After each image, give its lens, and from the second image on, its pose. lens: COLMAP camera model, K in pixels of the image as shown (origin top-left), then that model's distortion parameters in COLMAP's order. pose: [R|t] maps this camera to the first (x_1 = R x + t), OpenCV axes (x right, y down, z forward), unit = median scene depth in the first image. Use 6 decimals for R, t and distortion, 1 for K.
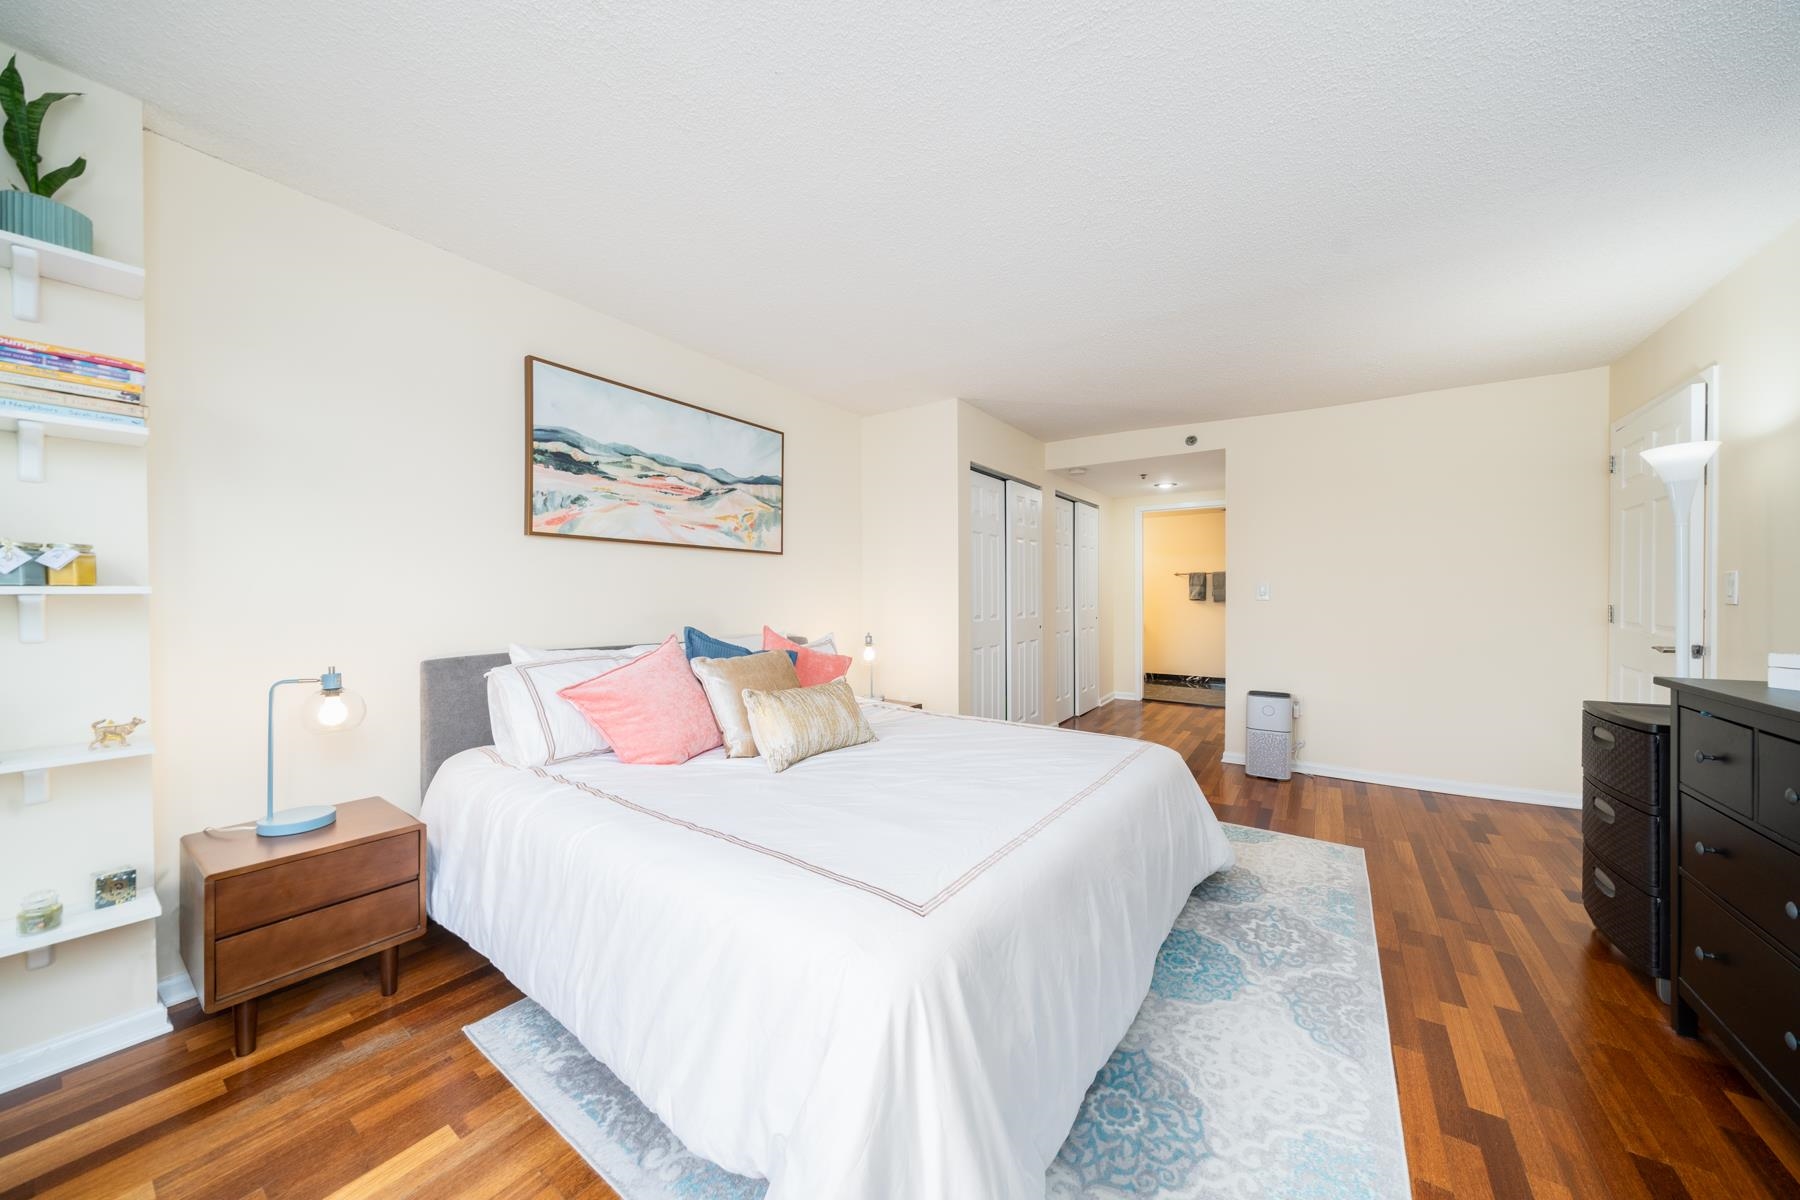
lens RADIAL K [[623.6, 0, 908.7], [0, 623.6, 594.0], [0, 0, 1]] dist [-0.008410, -0.000627]
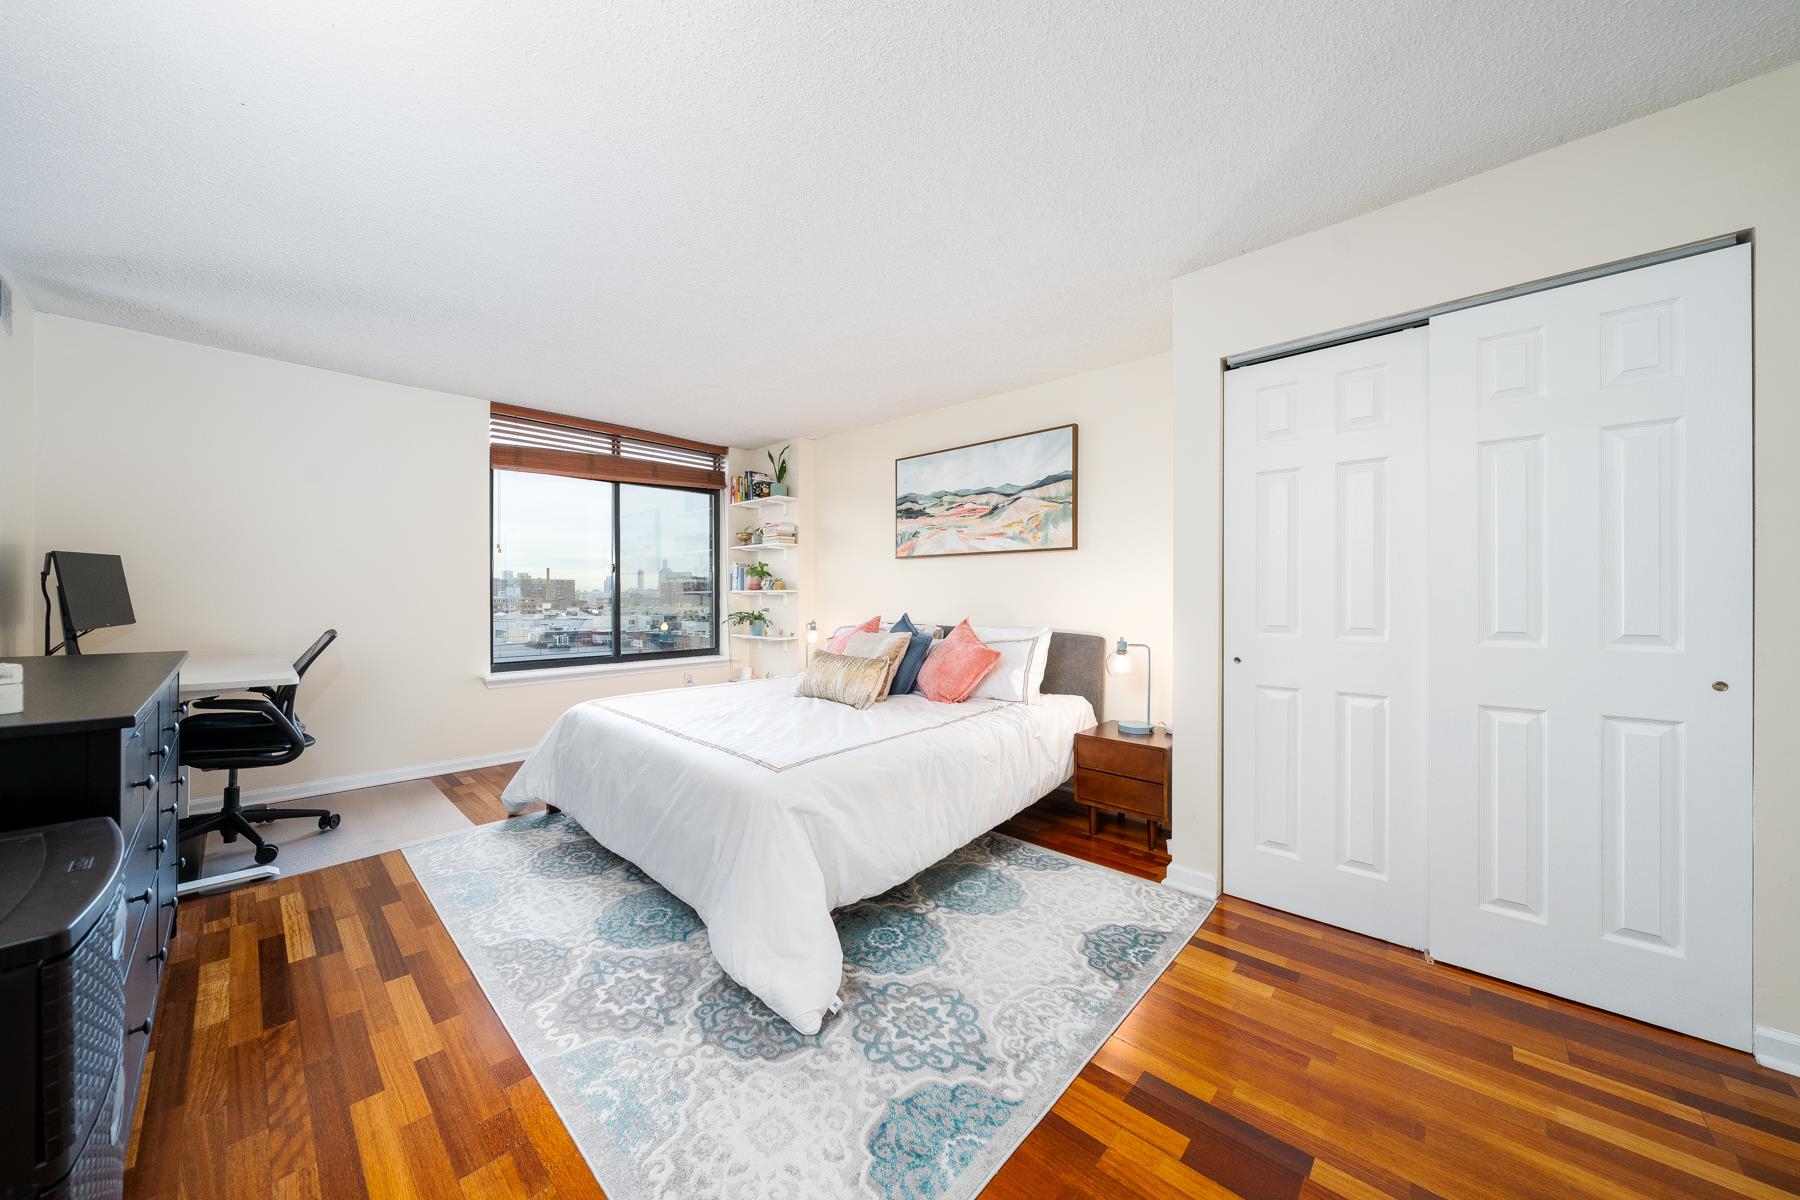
lens RADIAL K [[623.6, 0, 907.0], [0, 623.6, 601.8], [0, 0, 1]] dist [-0.008410, -0.000627]
pose [[-0.154488, 0.017110, -0.987846, 1.013657], [0.010474, 0.999822, 0.015679, 0.001723], [0.987939, -0.007925, -0.154640, 1.123513]]
